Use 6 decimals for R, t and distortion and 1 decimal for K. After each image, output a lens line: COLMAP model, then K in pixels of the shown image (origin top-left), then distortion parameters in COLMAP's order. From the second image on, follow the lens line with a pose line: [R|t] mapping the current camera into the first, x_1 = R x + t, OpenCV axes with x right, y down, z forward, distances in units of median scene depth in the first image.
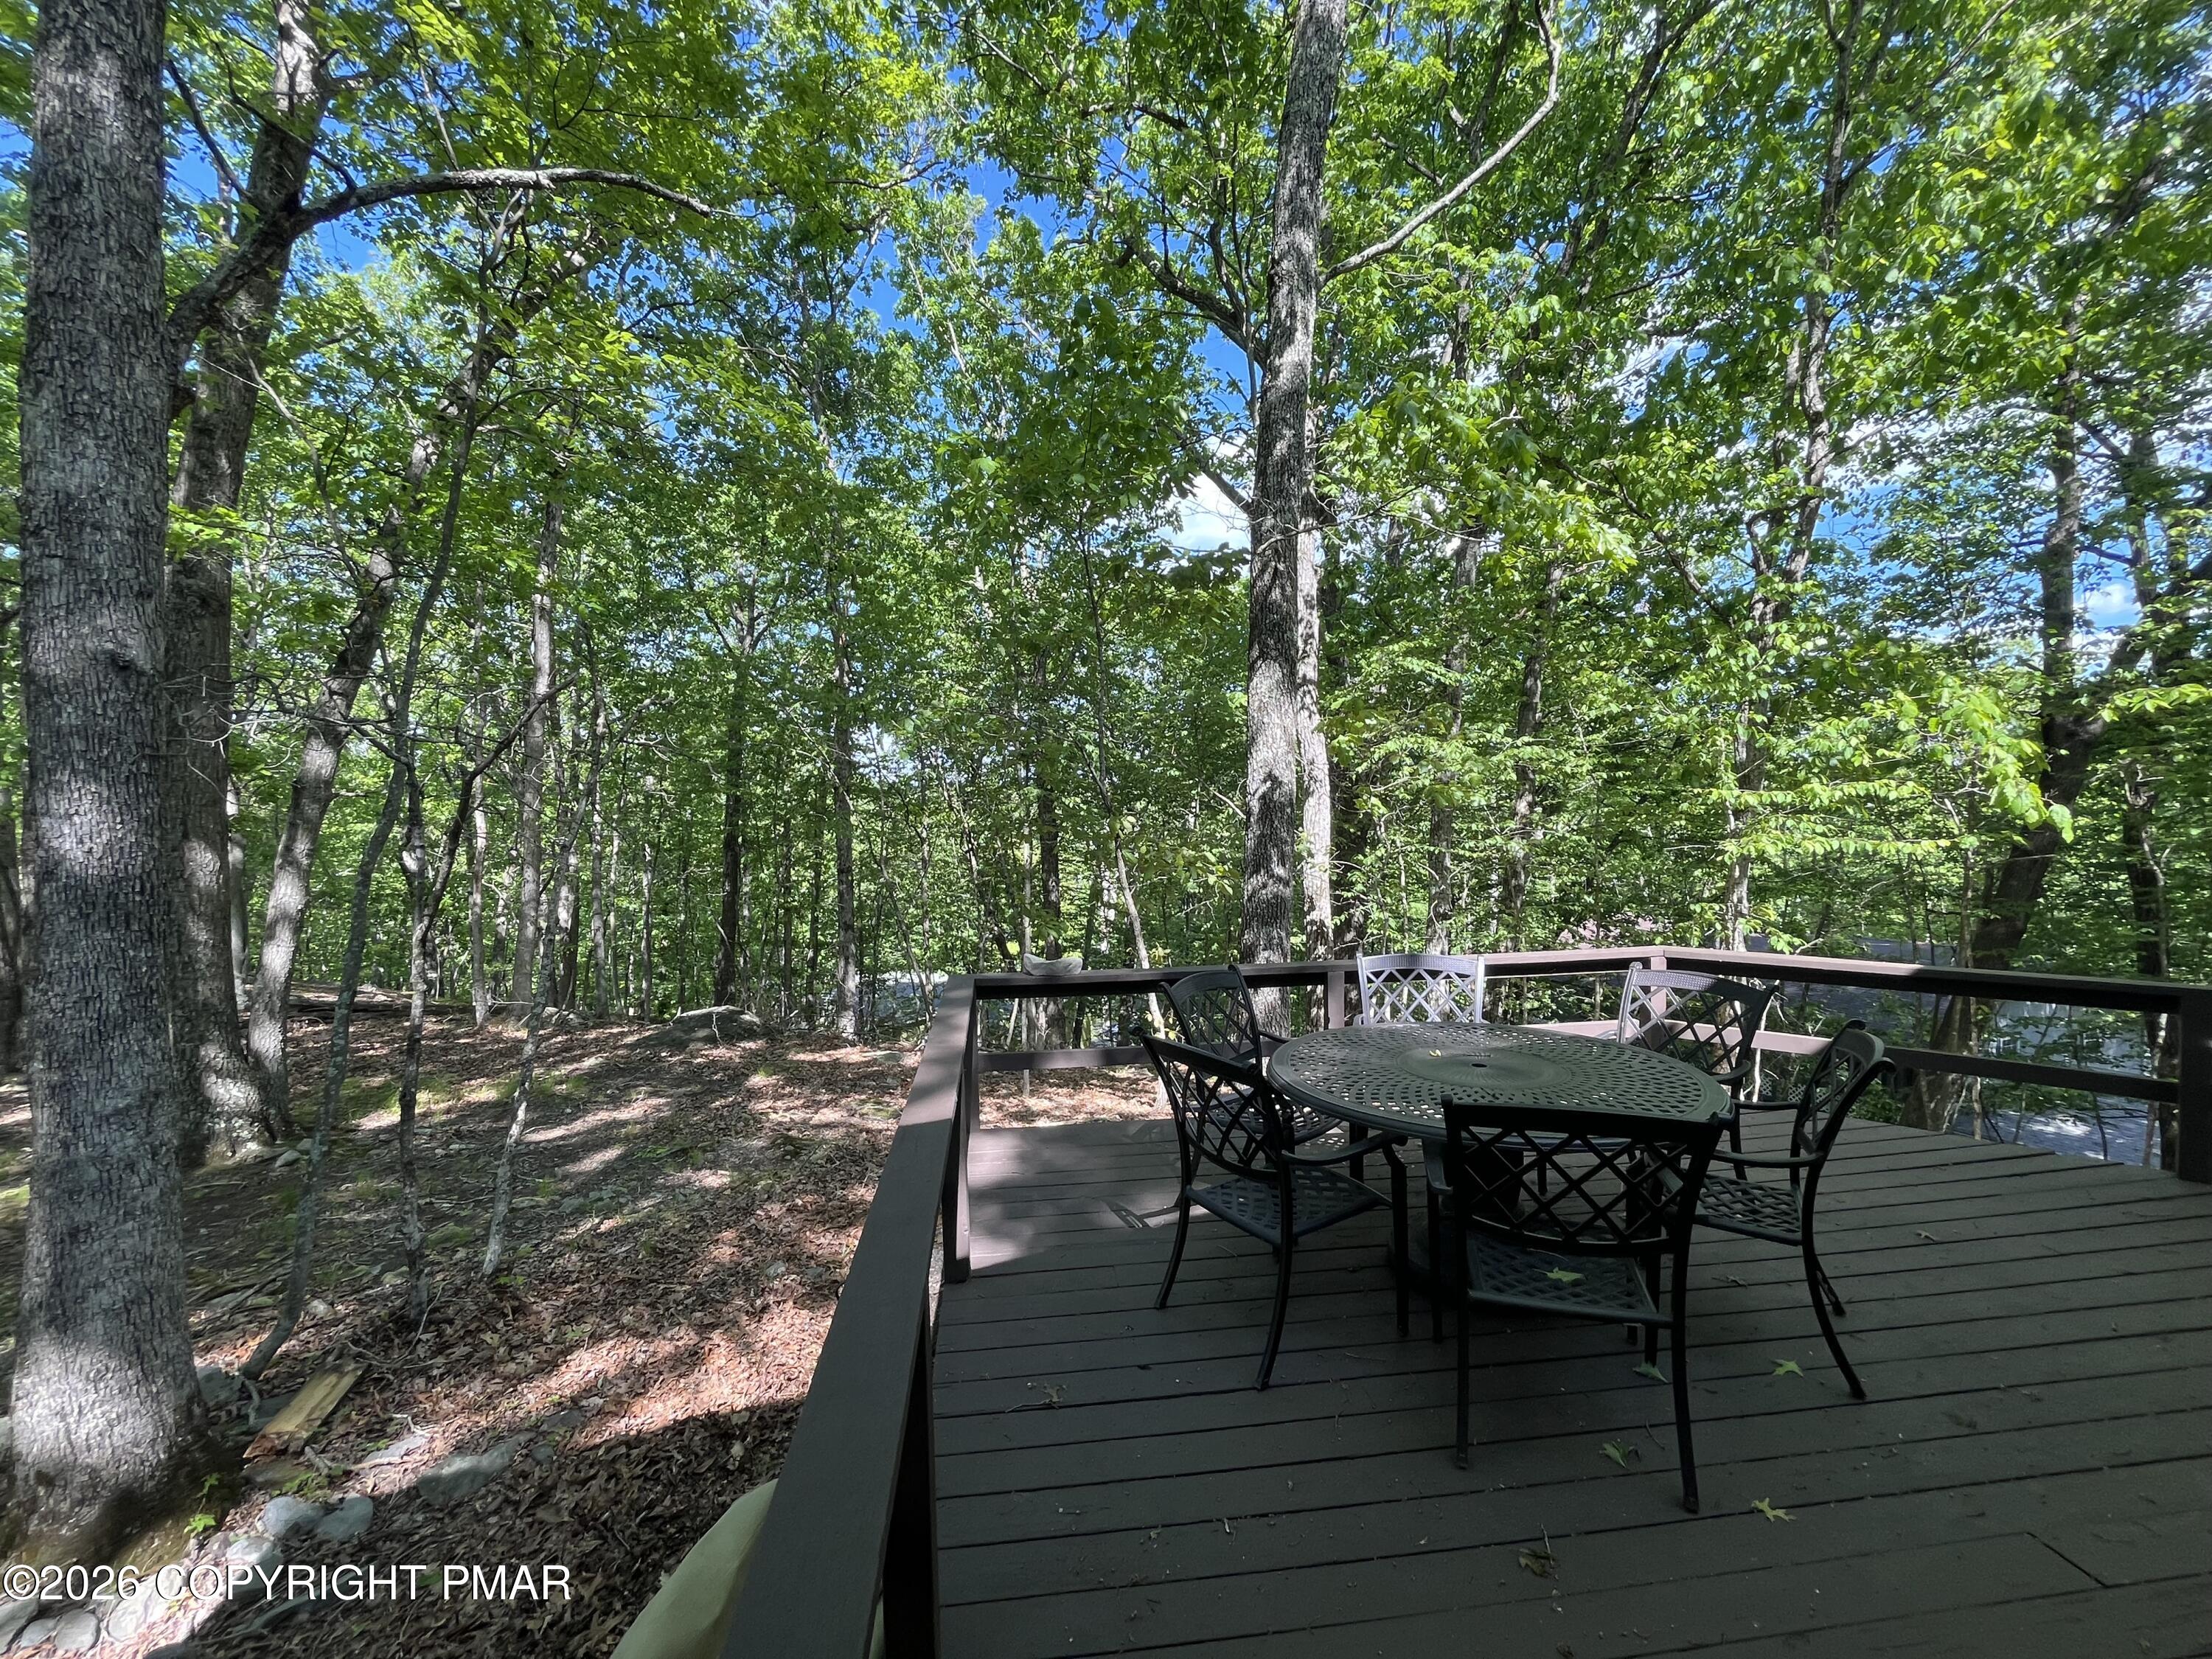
lens RADIAL K [[894.9, 0, 1107.9], [0, 894.9, 843.1], [0, 0, 1]] dist [-0.001414, 0.000032]
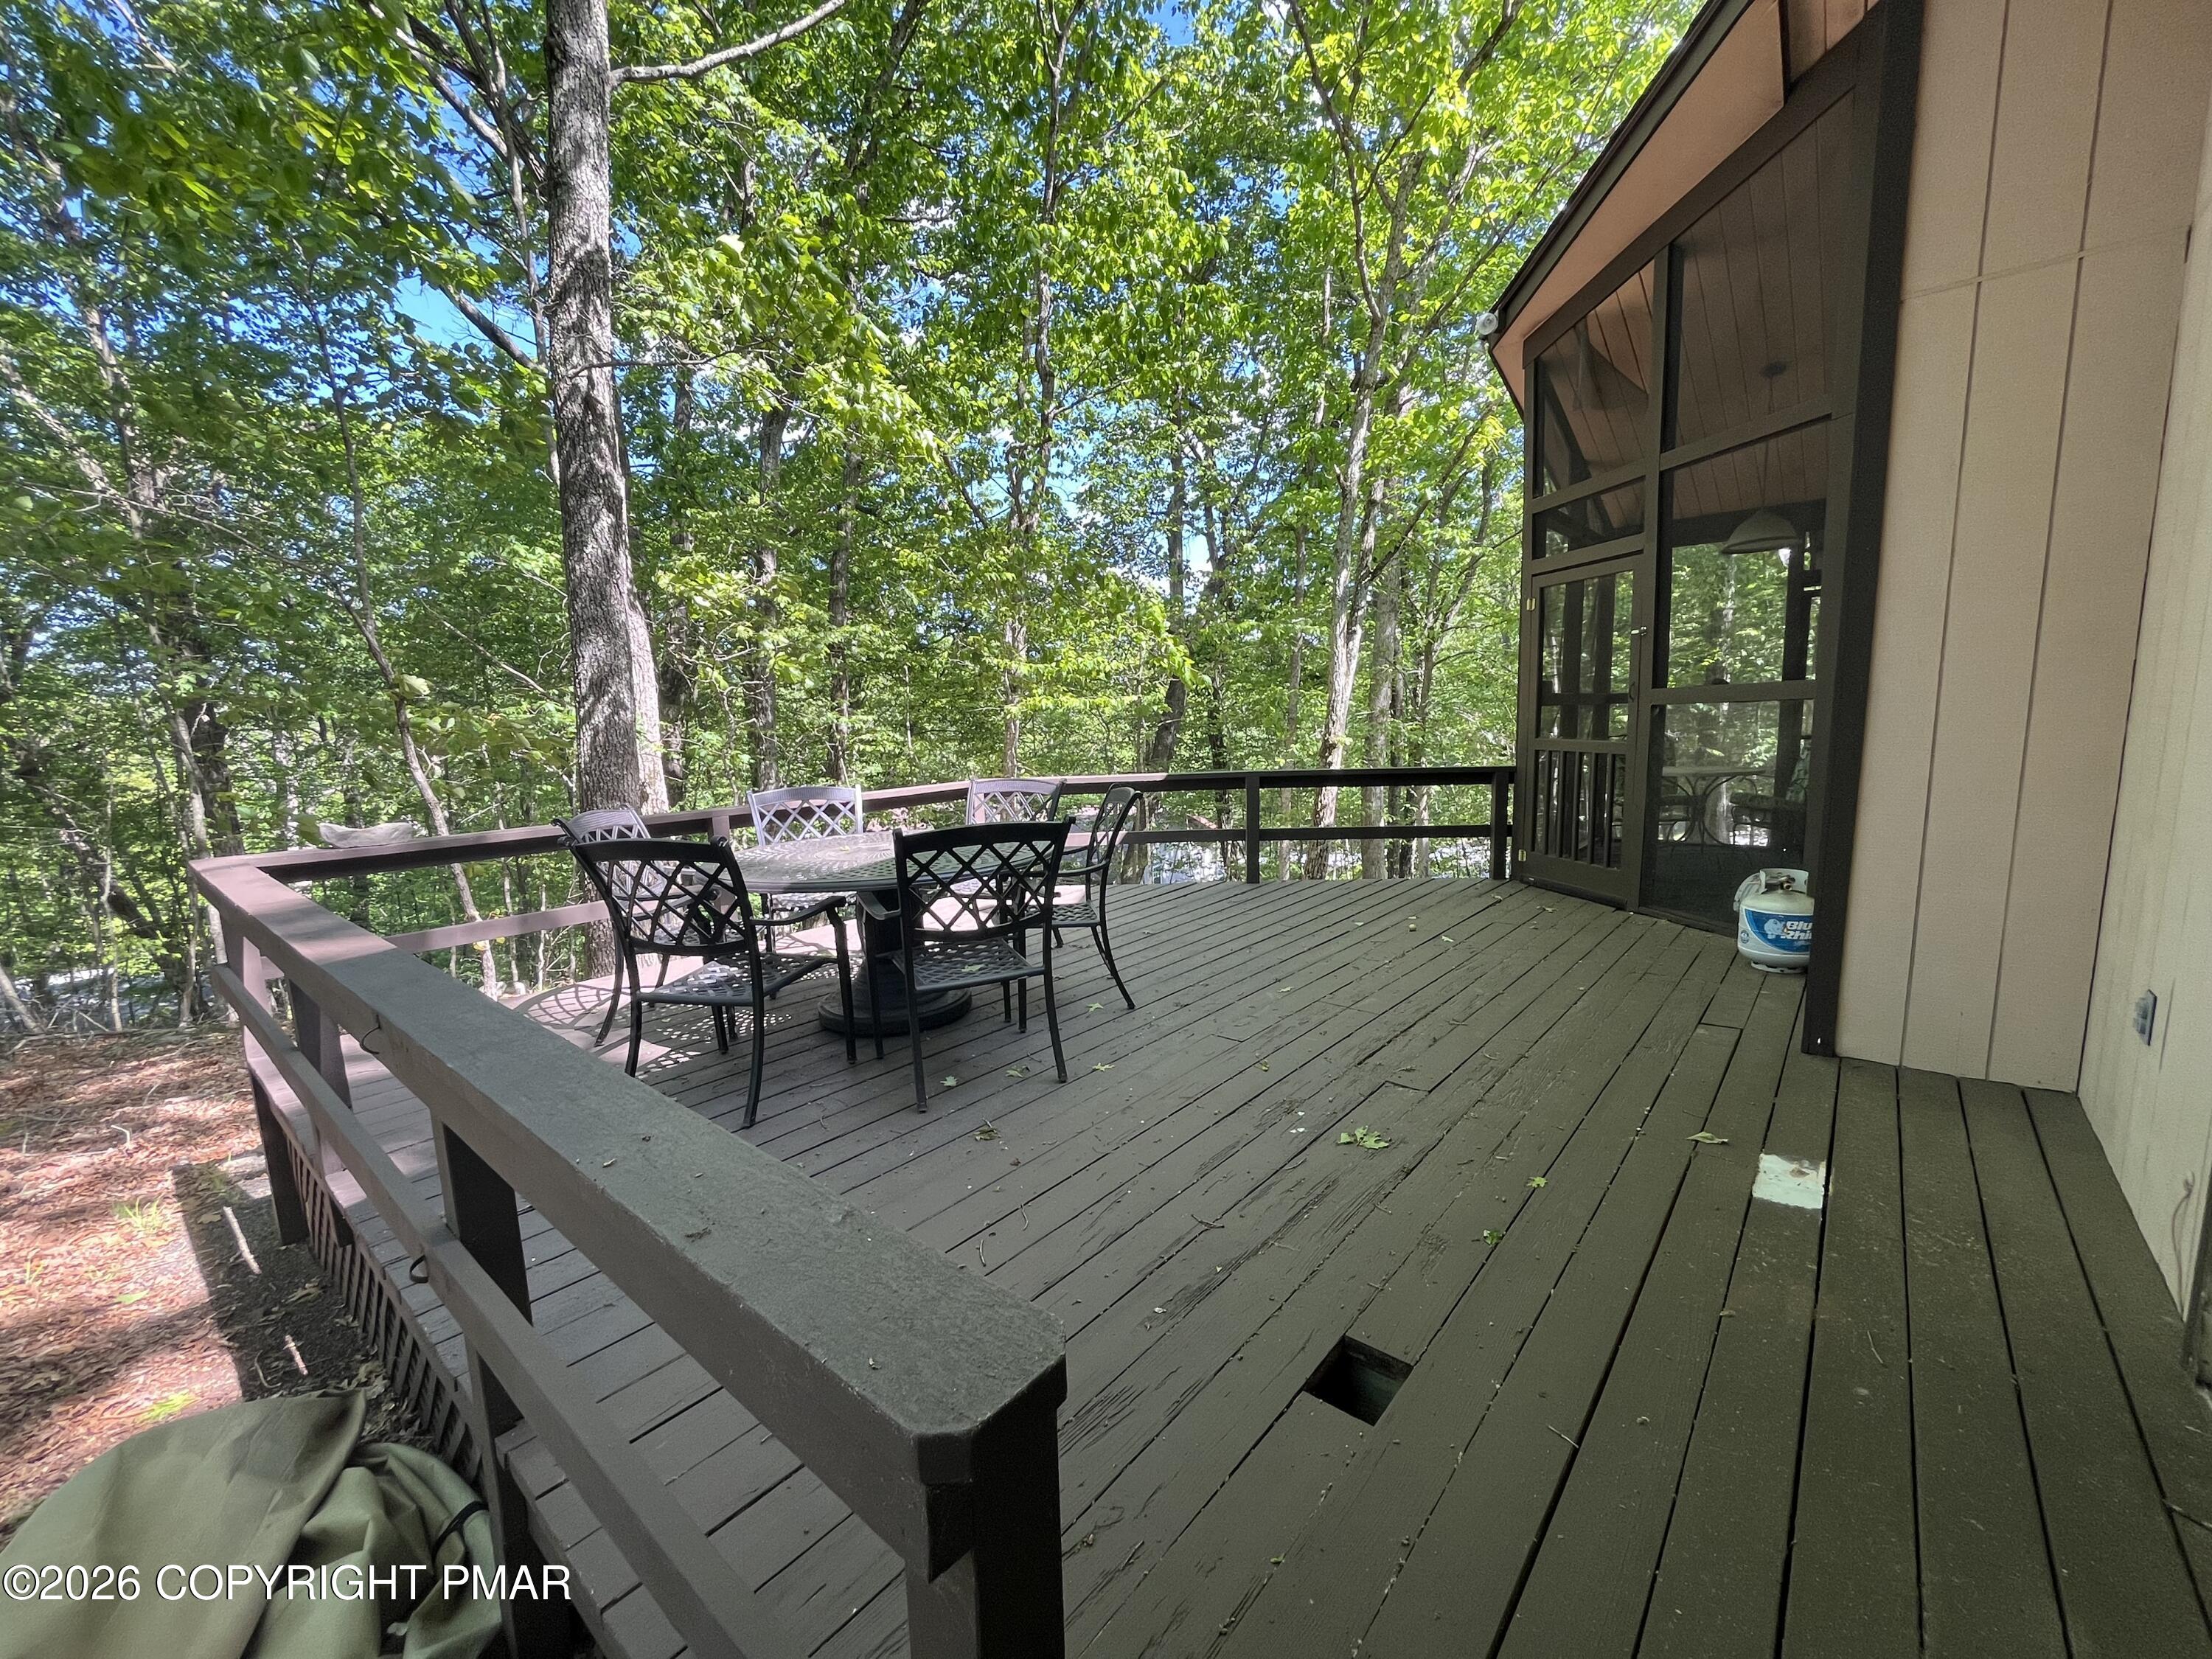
lens RADIAL K [[896.5, 0, 1108.9], [0, 896.5, 841.9], [0, 0, 1]] dist [-0.001939, -0.000104]
pose [[0.733378, -0.099769, 0.672461, -0.068196], [0.034087, 0.993325, 0.110199, 0.044622], [-0.678966, -0.057895, 0.731883, -0.035503]]
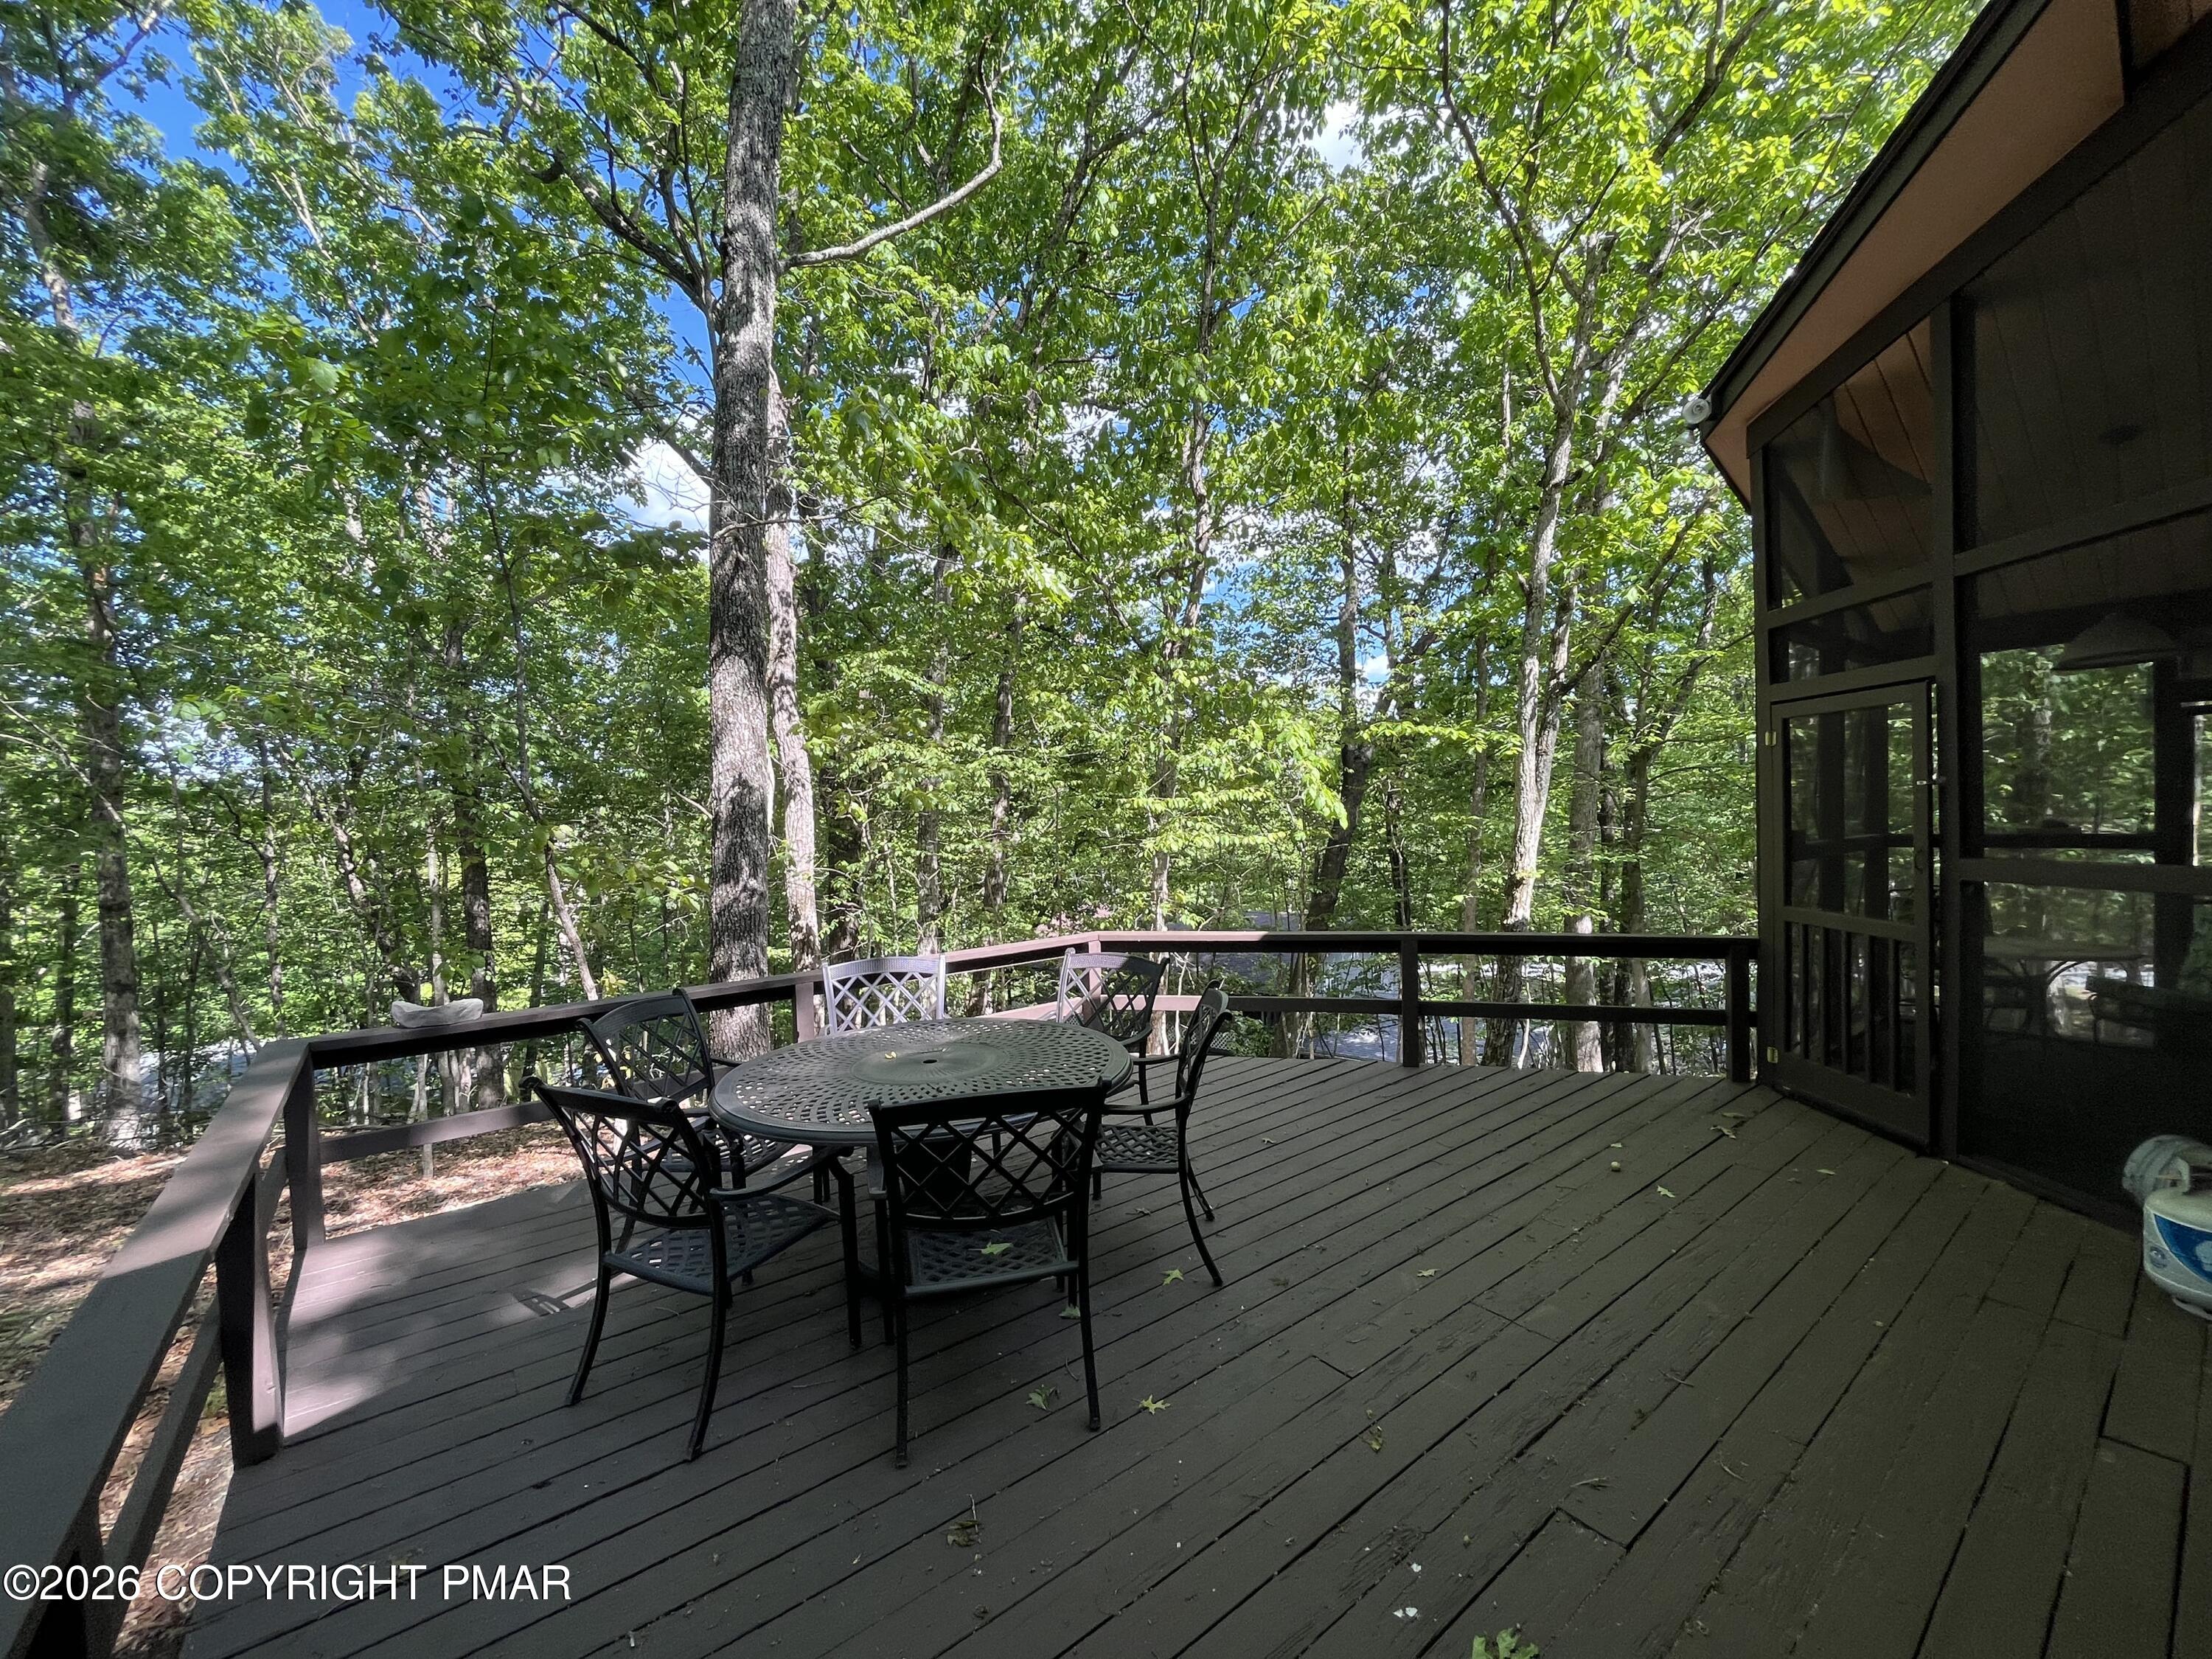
lens RADIAL K [[894.9, 0, 1107.9], [0, 894.9, 843.1], [0, 0, 1]] dist [-0.001414, 0.000032]
pose [[0.856486, -0.023448, 0.515637, 0.024555], [0.026683, 0.999643, 0.001136, 0.000179], [-0.515480, 0.012785, 0.856806, 0.001762]]
